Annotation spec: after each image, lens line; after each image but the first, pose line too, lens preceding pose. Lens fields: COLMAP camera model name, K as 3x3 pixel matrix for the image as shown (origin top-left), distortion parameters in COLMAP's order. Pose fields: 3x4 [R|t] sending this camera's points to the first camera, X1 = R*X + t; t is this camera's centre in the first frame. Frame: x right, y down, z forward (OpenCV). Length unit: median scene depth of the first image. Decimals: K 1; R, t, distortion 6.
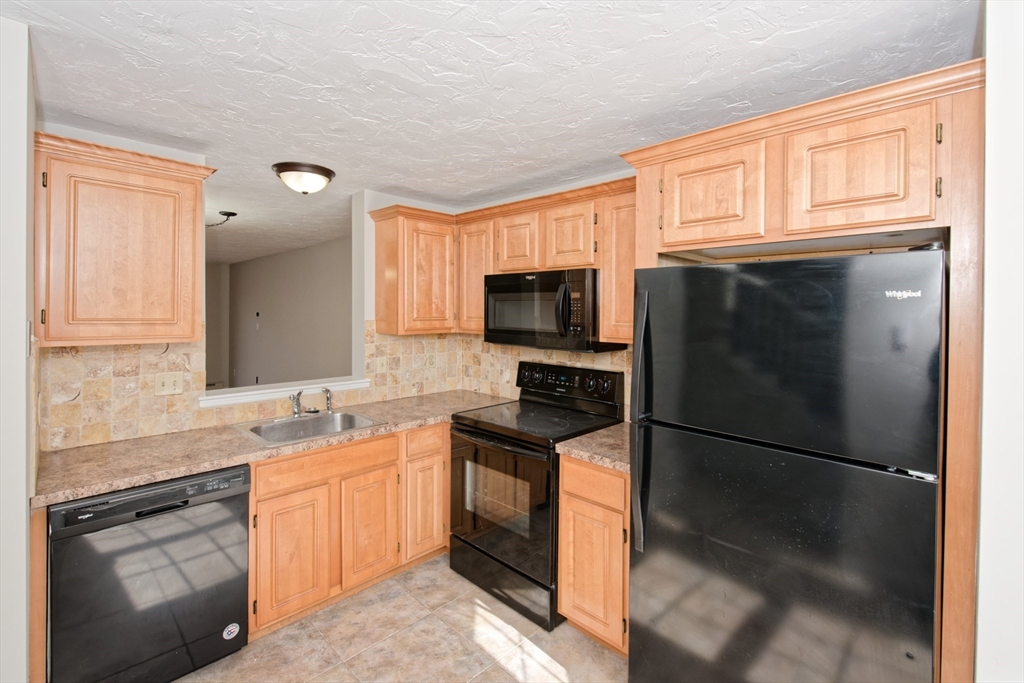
lens RADIAL K [[452.8, 0, 512.2], [0, 452.8, 316.9], [0, 0, 1]] dist [-0.000838, -0.000251]
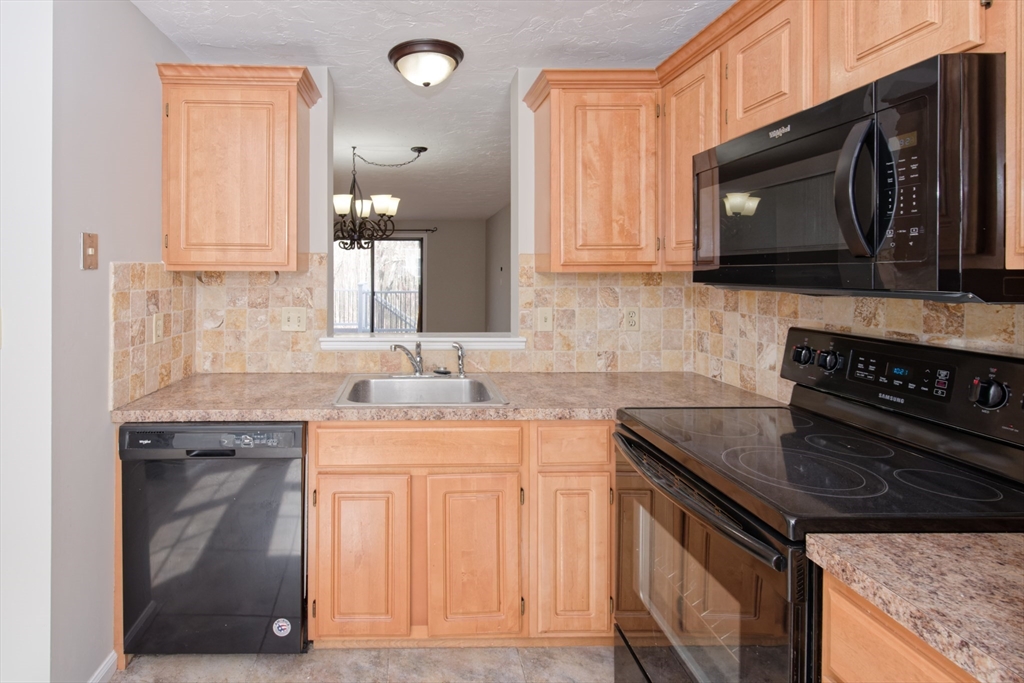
lens RADIAL K [[502.4, 0, 418.7], [0, 502.4, 277.8], [0, 0, 1]] dist [0.001398, -0.000604]
pose [[0.714908, -0.000738, -0.699219, 0.126275], [-0.005763, 0.999959, -0.006948, 0.058731], [0.699195, 0.008997, 0.714874, 0.381837]]
